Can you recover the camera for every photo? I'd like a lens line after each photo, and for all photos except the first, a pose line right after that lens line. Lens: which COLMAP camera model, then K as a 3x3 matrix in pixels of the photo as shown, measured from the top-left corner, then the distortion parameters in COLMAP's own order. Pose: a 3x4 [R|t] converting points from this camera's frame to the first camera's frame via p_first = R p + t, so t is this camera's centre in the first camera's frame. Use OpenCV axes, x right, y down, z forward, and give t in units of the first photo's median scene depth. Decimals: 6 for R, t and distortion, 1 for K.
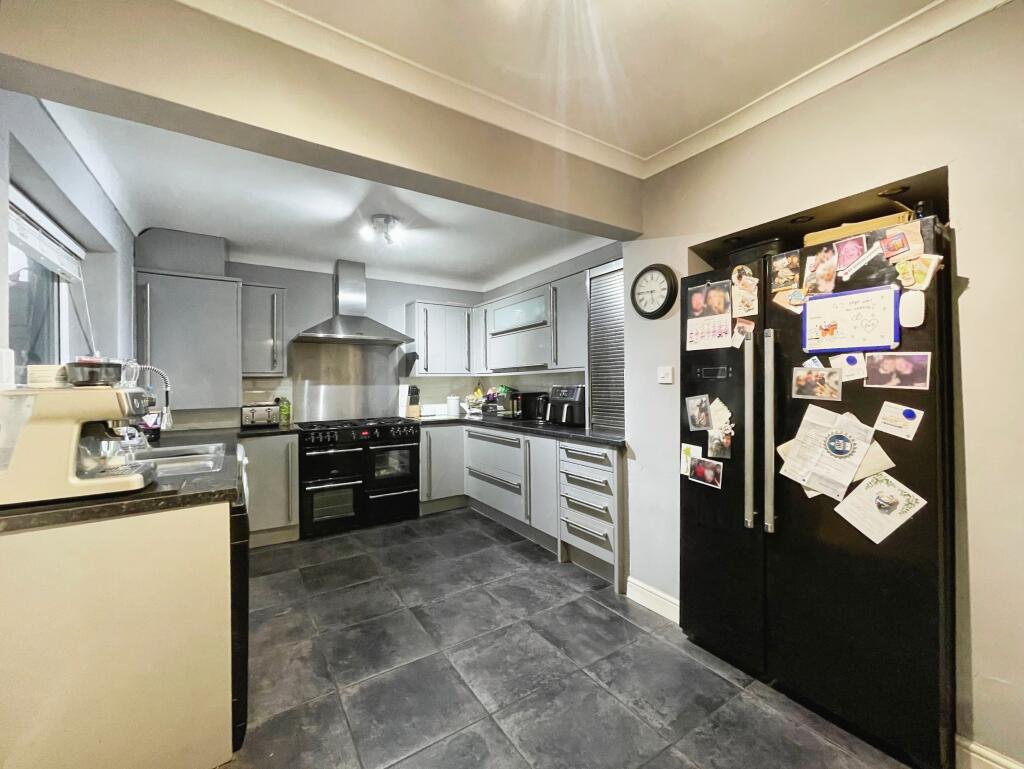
lens RADIAL K [[419.2, 0, 512.1], [0, 419.2, 379.8], [0, 0, 1]] dist [0.002320, 0.000292]
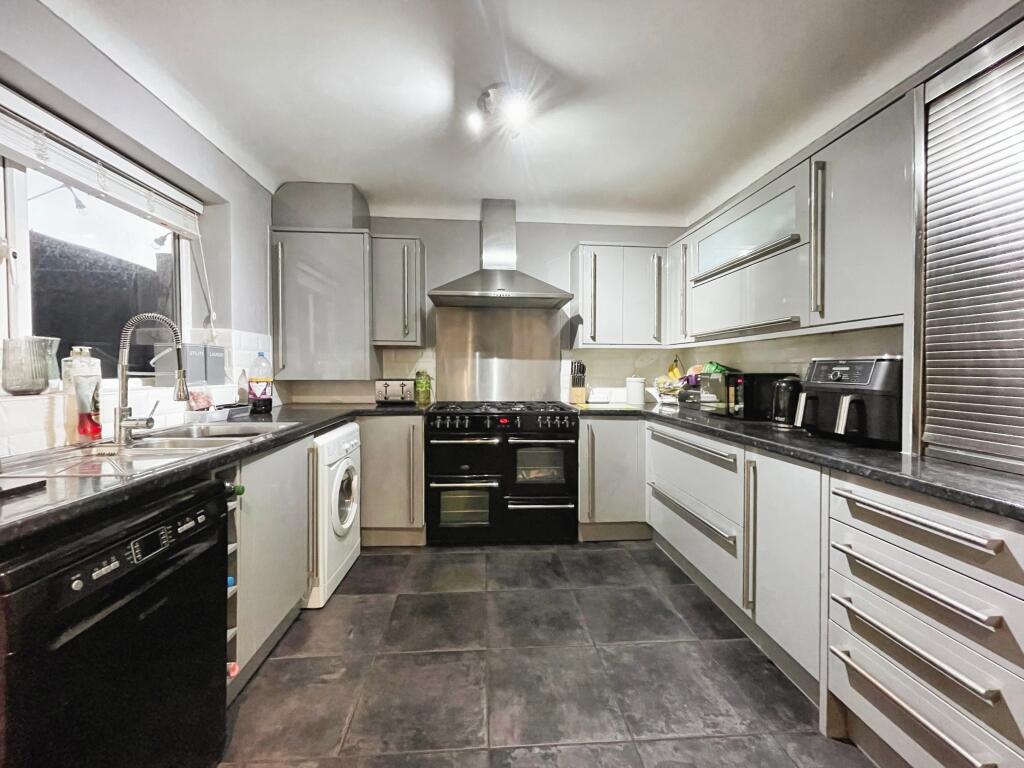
lens RADIAL K [[414.2, 0, 512.1], [0, 414.2, 368.3], [0, 0, 1]] dist [-0.002325, 0.000344]
pose [[0.871229, 0.018254, -0.490538, 0.026471], [-0.014929, 0.999831, 0.010691, 0.026045], [0.490650, -0.001991, 0.871354, 0.384332]]
